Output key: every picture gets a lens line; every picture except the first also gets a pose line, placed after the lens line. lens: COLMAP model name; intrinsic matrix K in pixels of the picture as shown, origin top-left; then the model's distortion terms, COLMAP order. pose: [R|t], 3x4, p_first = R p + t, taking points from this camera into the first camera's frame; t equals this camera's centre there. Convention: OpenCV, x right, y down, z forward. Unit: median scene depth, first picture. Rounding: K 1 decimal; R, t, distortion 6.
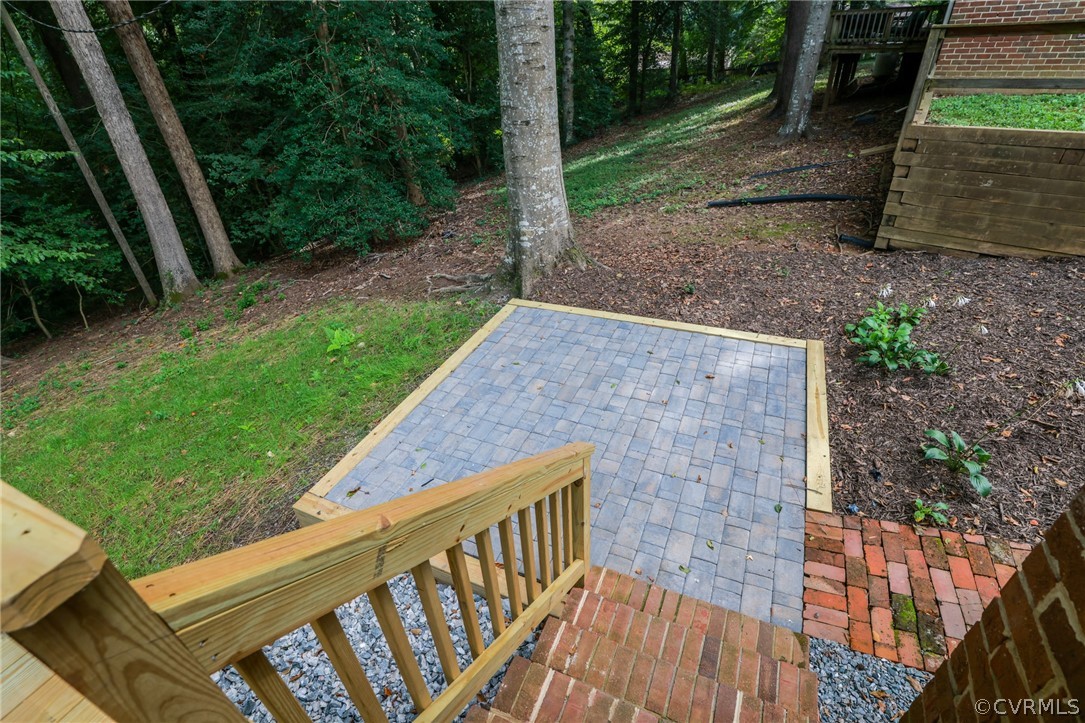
lens RADIAL K [[493.8, 0, 545.6], [0, 493.8, 364.1], [0, 0, 1]] dist [-0.037992, 0.007711]
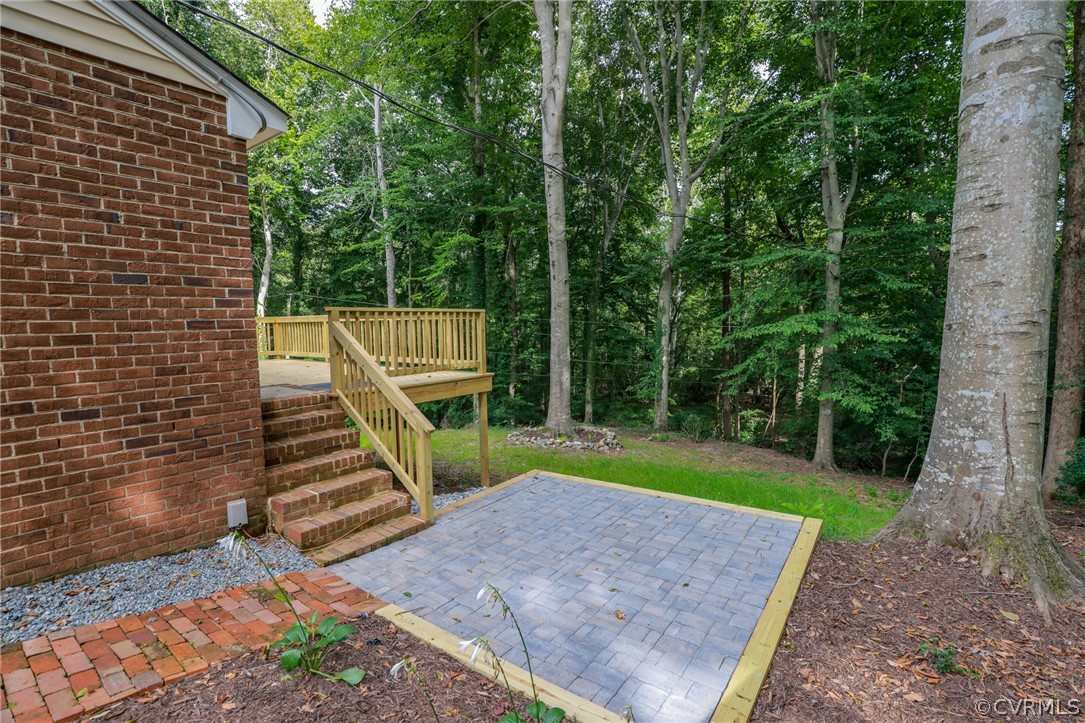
lens RADIAL K [[493.8, 0, 545.6], [0, 493.8, 364.1], [0, 0, 1]] dist [-0.037992, 0.007711]
pose [[-0.206115, 0.125589, -0.970435, 0.795172], [-0.505836, 0.835269, 0.215533, -0.302424], [0.837643, 0.535306, -0.108634, 0.614636]]
